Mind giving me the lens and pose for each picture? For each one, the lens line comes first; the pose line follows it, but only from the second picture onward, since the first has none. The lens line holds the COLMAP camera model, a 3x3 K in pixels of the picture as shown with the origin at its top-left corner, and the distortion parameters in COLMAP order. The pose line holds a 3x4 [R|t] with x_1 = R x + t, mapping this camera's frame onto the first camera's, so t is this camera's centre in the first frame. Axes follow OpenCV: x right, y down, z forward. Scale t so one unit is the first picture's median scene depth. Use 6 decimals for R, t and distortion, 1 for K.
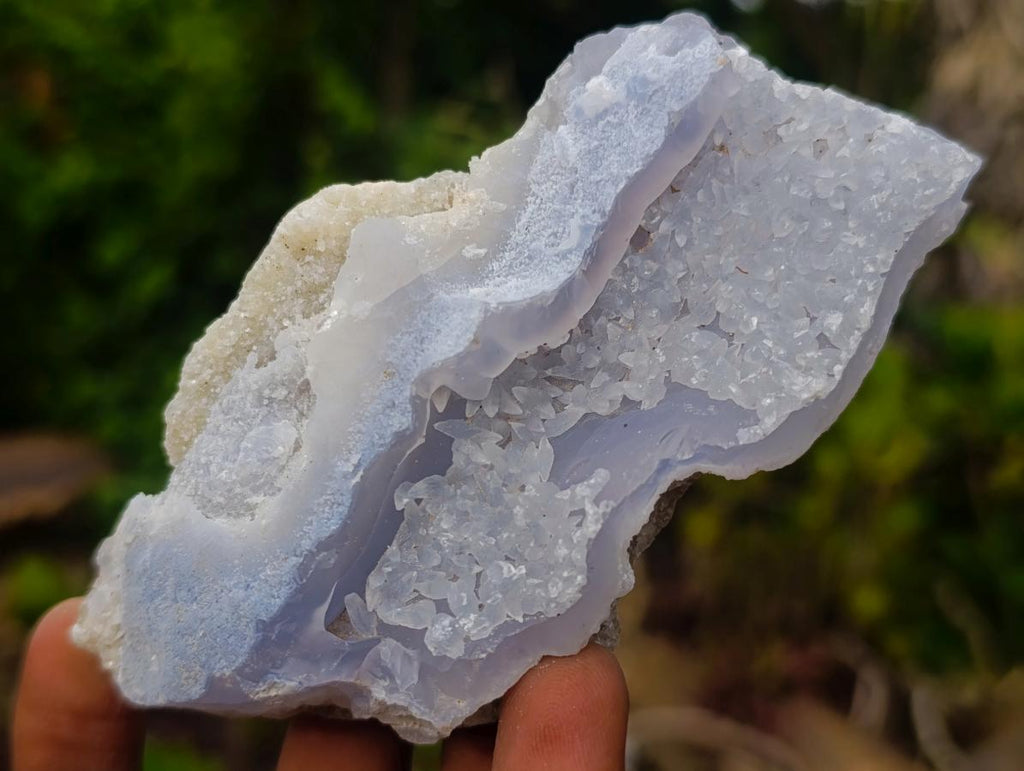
lens RADIAL K [[1574.3, 0, 512.0], [0, 1574.3, 385.5], [0, 0, 1]] dist [0.309677, -1.186270]
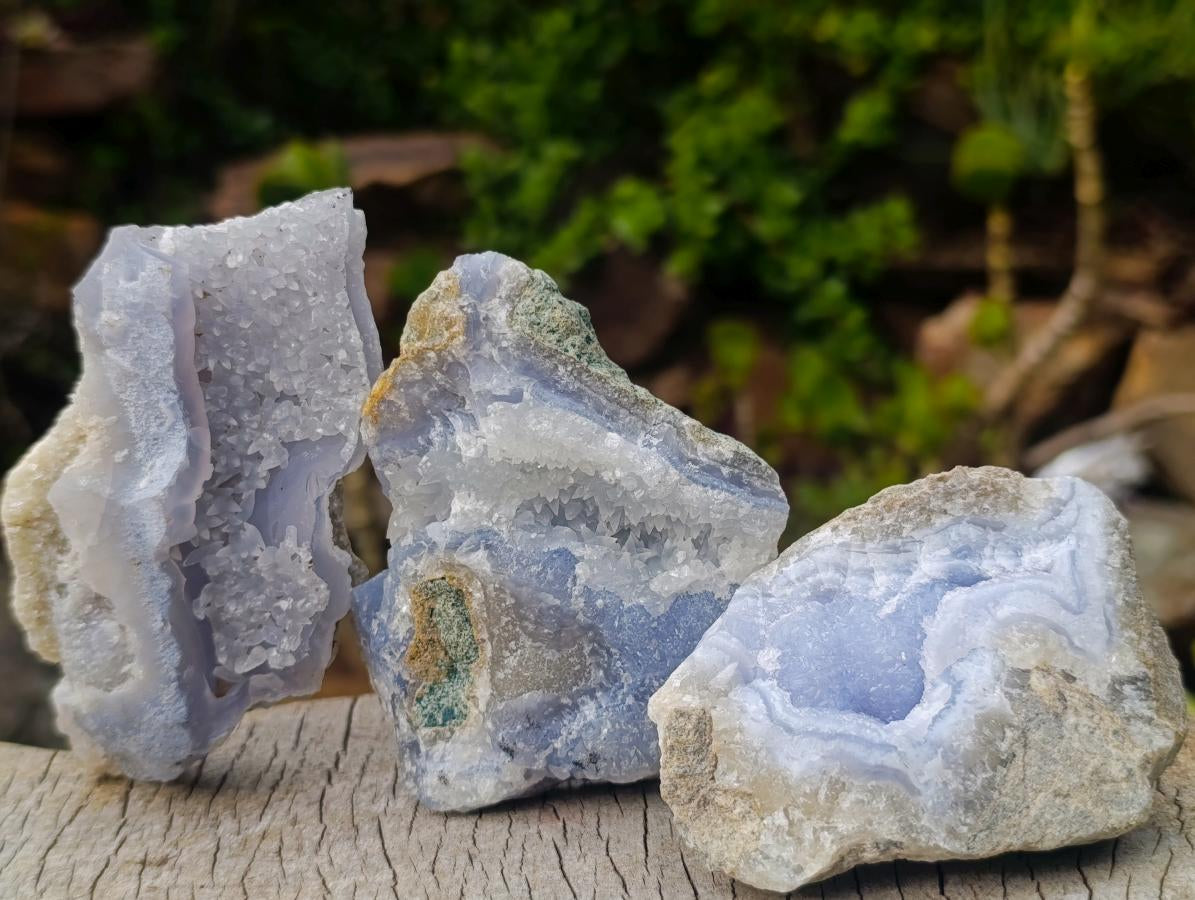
lens RADIAL K [[1837.2, 0, 597.5], [0, 1837.2, 450.0], [0, 0, 1]] dist [0.309677, -1.186270]
pose [[0.777293, -0.628639, -0.025063, 0.379343], [0.576659, 0.695962, 0.427904, -0.594748], [-0.251554, -0.347060, 0.903476, -0.695822]]
